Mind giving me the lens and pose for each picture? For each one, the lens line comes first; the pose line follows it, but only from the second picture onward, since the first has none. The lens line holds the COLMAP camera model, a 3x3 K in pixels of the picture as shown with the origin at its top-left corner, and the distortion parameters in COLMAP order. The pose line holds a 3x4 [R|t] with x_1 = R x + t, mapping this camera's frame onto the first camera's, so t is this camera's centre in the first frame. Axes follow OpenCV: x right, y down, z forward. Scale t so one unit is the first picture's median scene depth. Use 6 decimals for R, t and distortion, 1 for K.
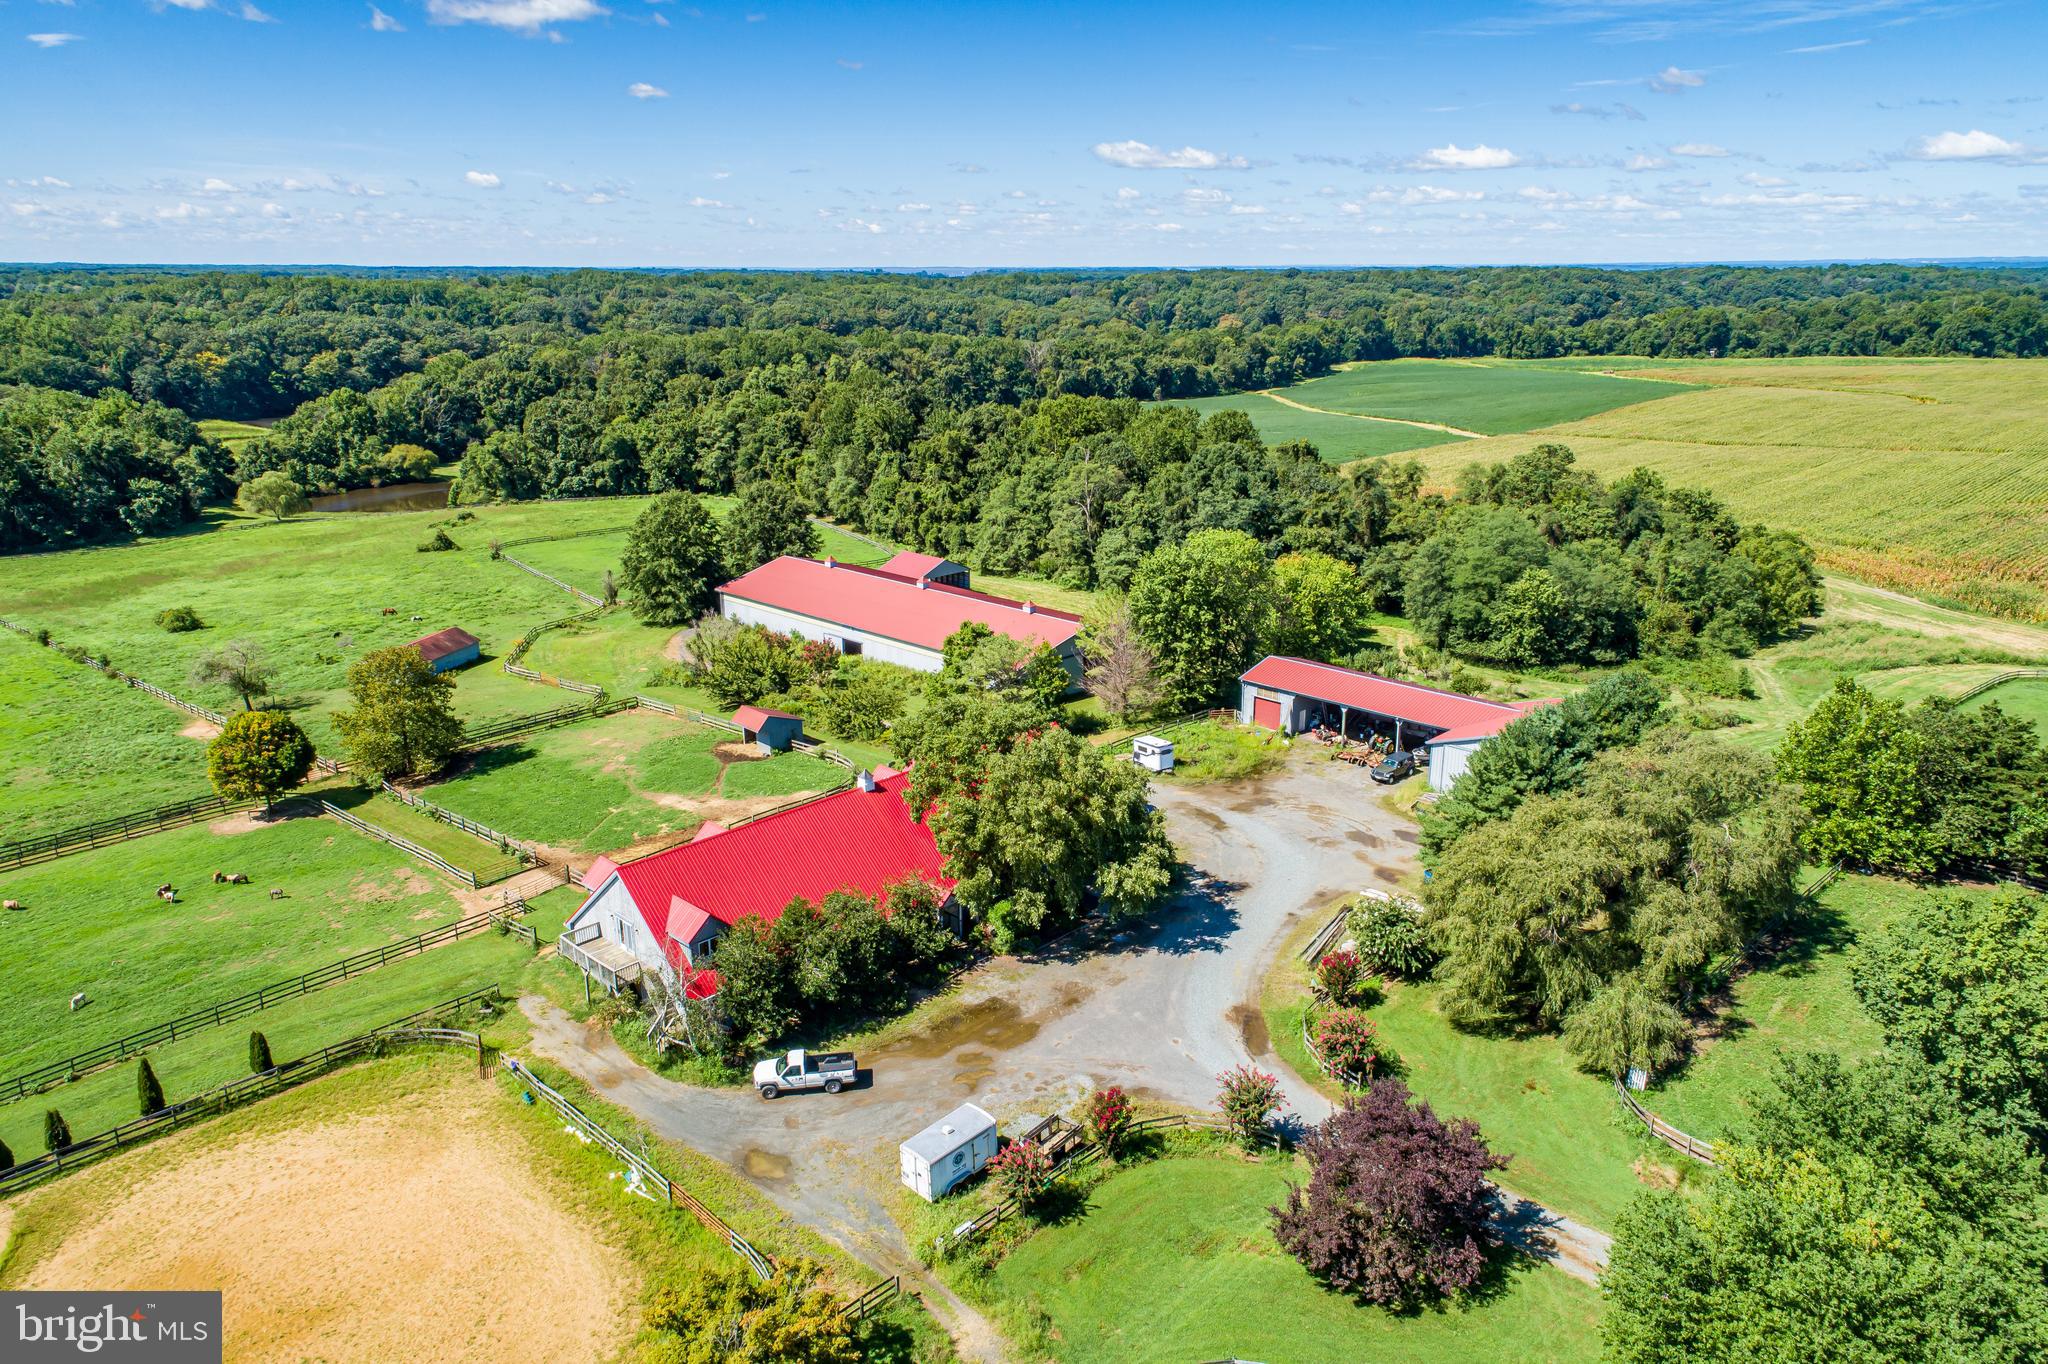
lens RADIAL K [[1410.3, 0, 1020.5], [0, 1410.3, 646.0], [0, 0, 1]] dist [0.031607, 0.008092]
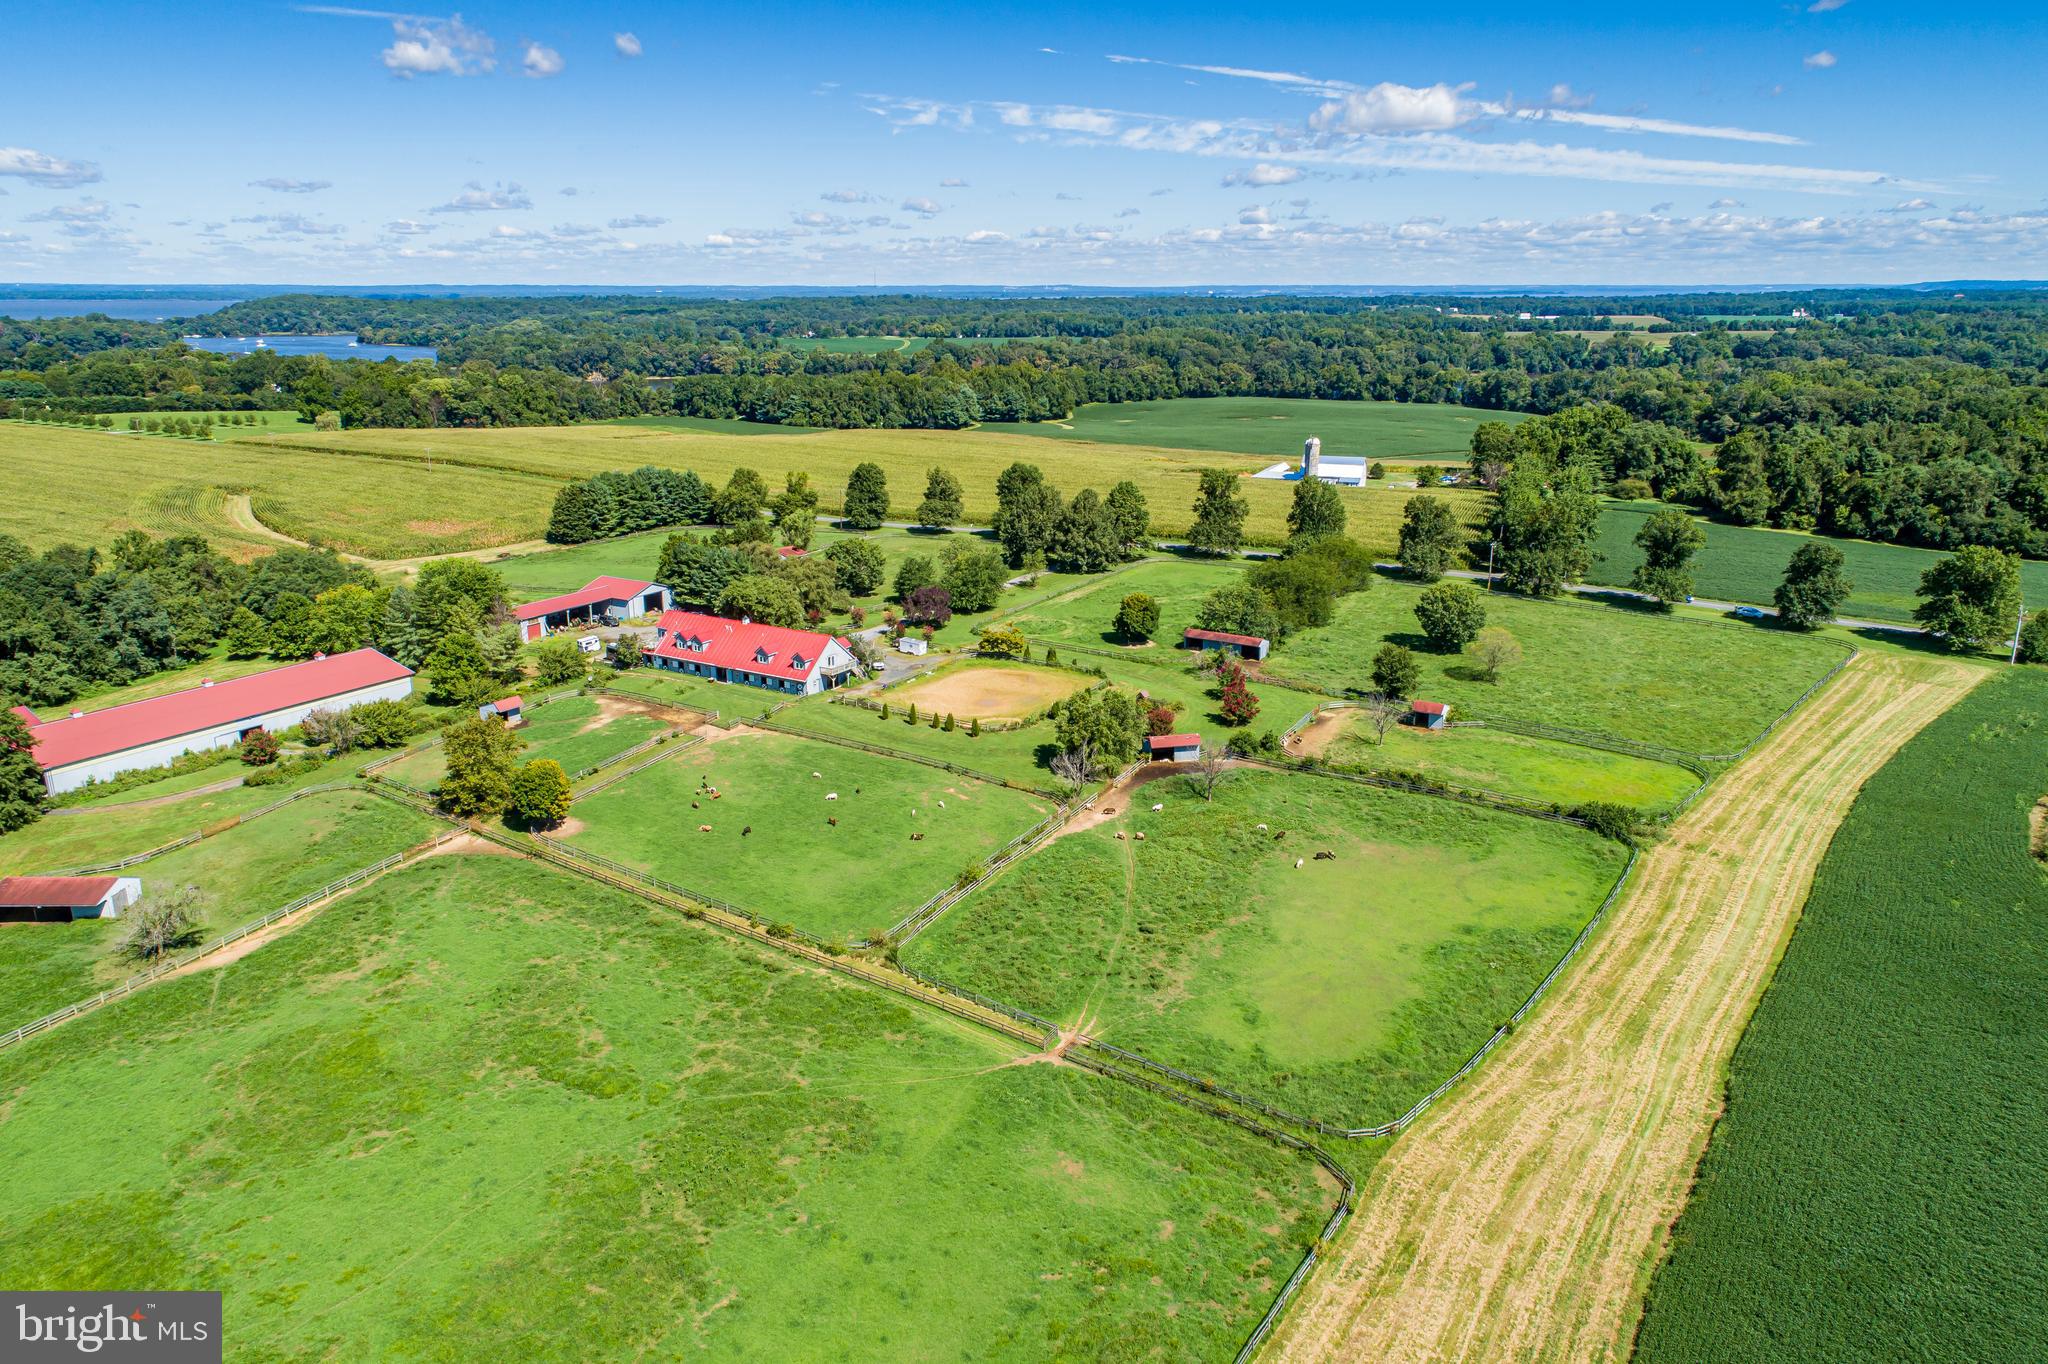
lens RADIAL K [[1412.0, 0, 1028.4], [0, 1412.0, 634.5], [0, 0, 1]] dist [0.033810, 0.009341]
pose [[-0.213927, -0.237027, 0.947657, -0.601866], [0.262429, 0.920507, 0.289478, -0.110648], [-0.940939, 0.310620, -0.134719, 0.200437]]
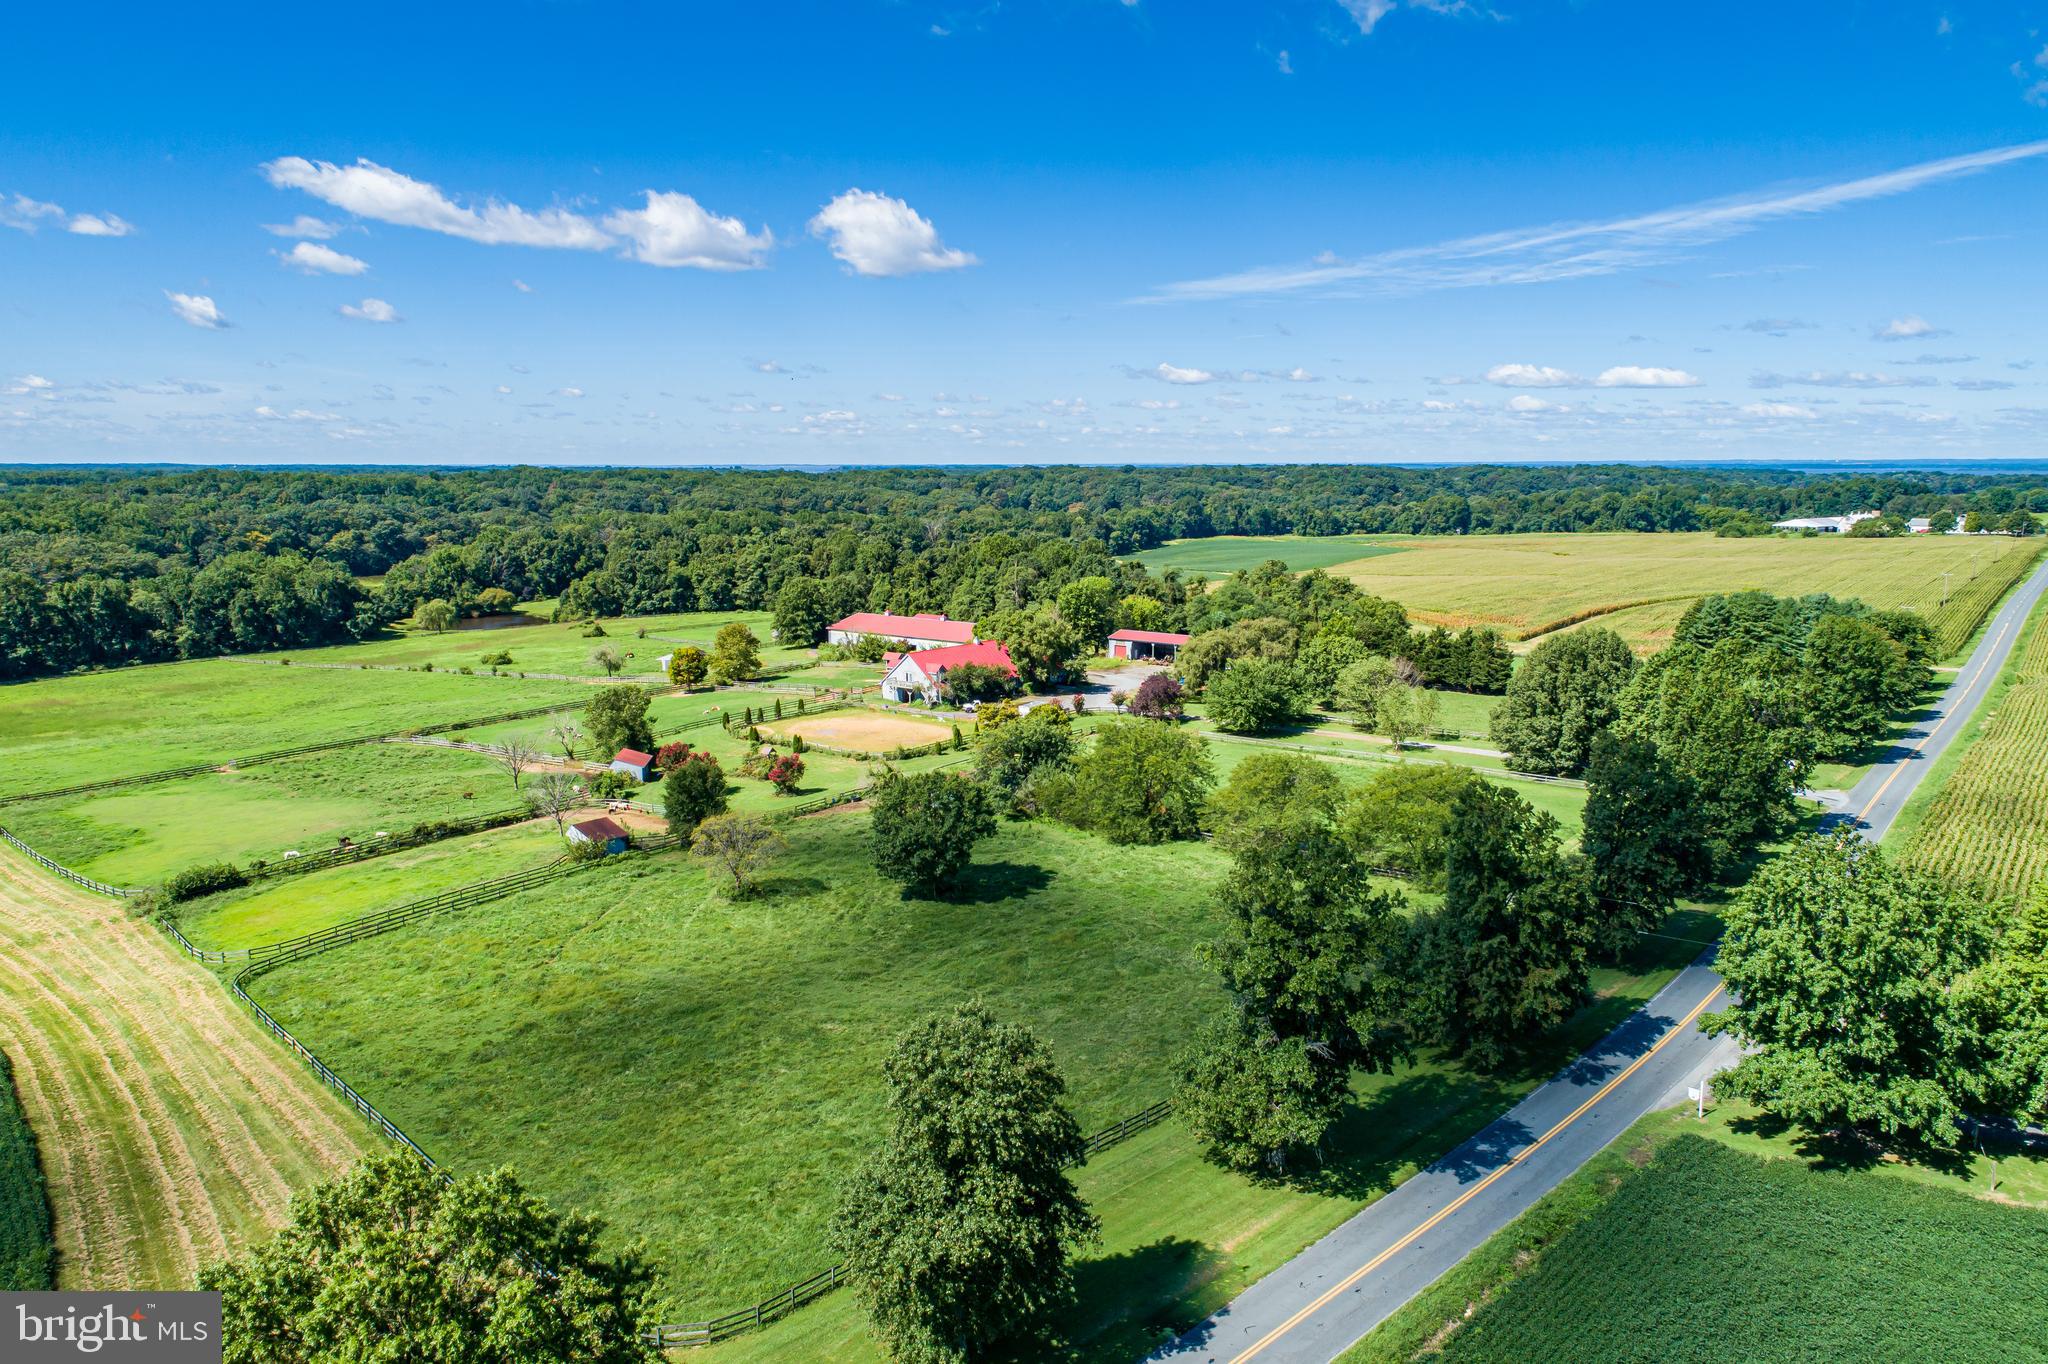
lens RADIAL K [[1410.8, 0, 1021.2], [0, 1410.8, 656.1], [0, 0, 1]] dist [0.030798, 0.007964]
pose [[0.994193, -0.014567, 0.106619, -0.072318], [0.027970, 0.991722, -0.125323, 0.108011], [-0.103911, 0.127577, 0.986370, -0.391127]]
